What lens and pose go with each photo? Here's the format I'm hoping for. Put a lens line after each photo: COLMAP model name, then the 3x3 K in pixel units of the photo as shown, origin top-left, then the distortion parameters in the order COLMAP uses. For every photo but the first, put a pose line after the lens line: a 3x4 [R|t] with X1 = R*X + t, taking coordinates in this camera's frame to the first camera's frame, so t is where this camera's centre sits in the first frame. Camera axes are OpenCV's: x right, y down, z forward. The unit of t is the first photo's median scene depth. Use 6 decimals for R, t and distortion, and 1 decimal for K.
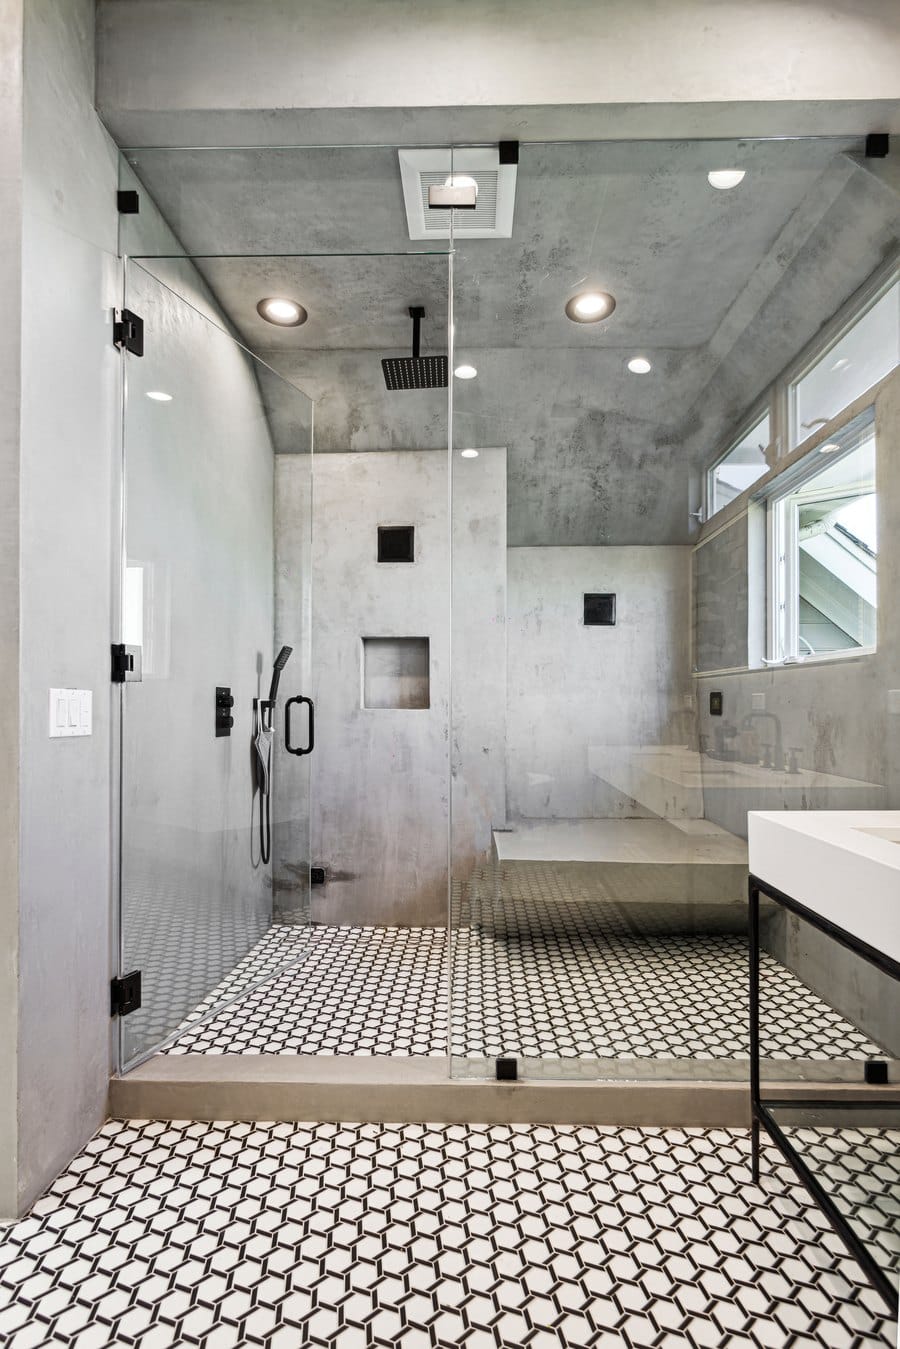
lens RADIAL K [[665.9, 0, 448.5], [0, 665.9, 684.4], [0, 0, 1]] dist [-0.000416, -0.000530]
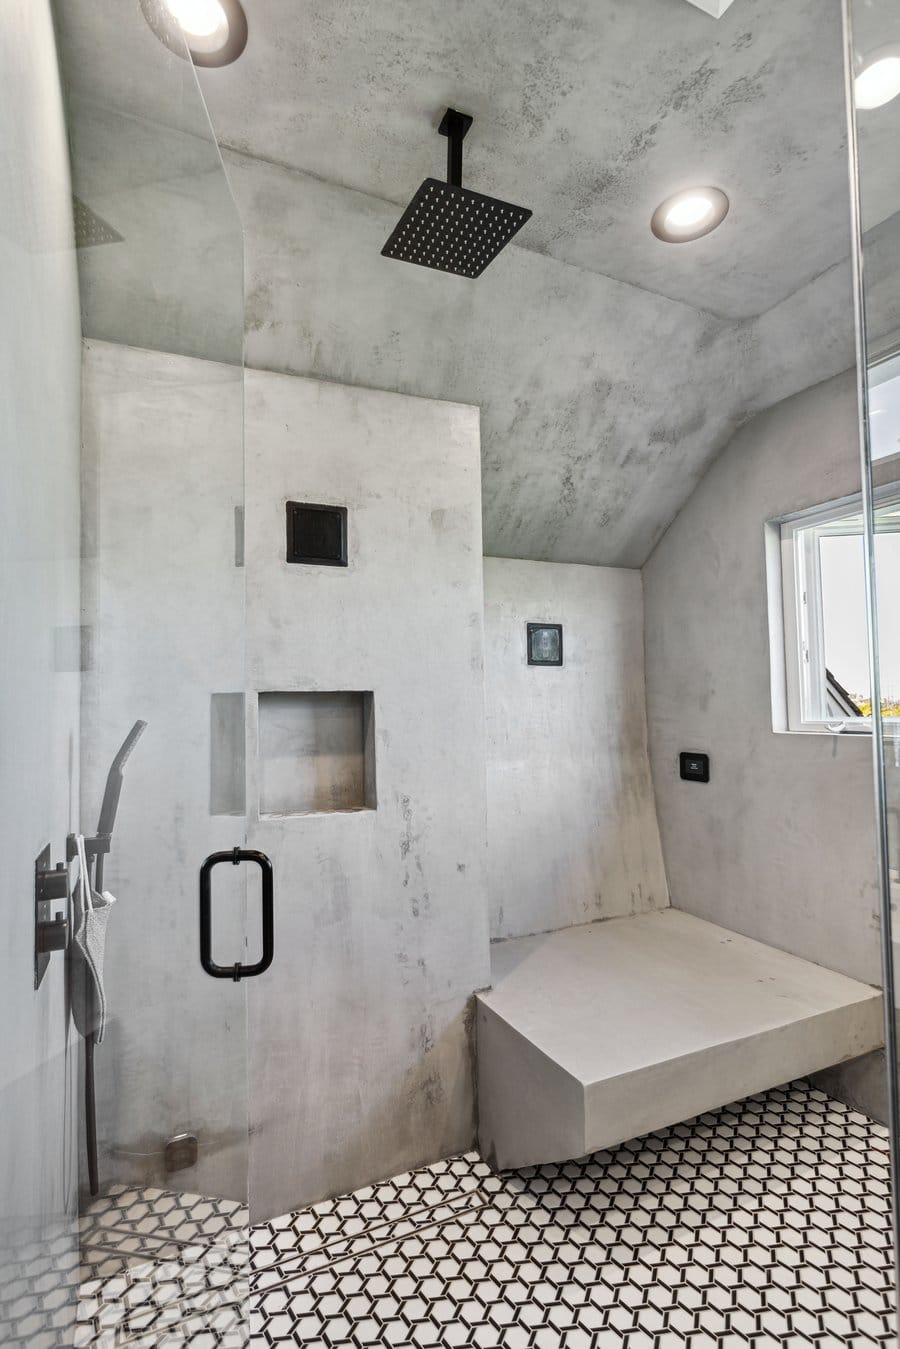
lens RADIAL K [[665.9, 0, 450.0], [0, 665.9, 669.1], [0, 0, 1]] dist [-0.000416, -0.000530]
pose [[0.888145, 0.005321, 0.459533, -0.246003], [0.005488, 0.999739, -0.022184, -0.076884], [-0.459531, 0.022225, 0.887883, 0.422438]]
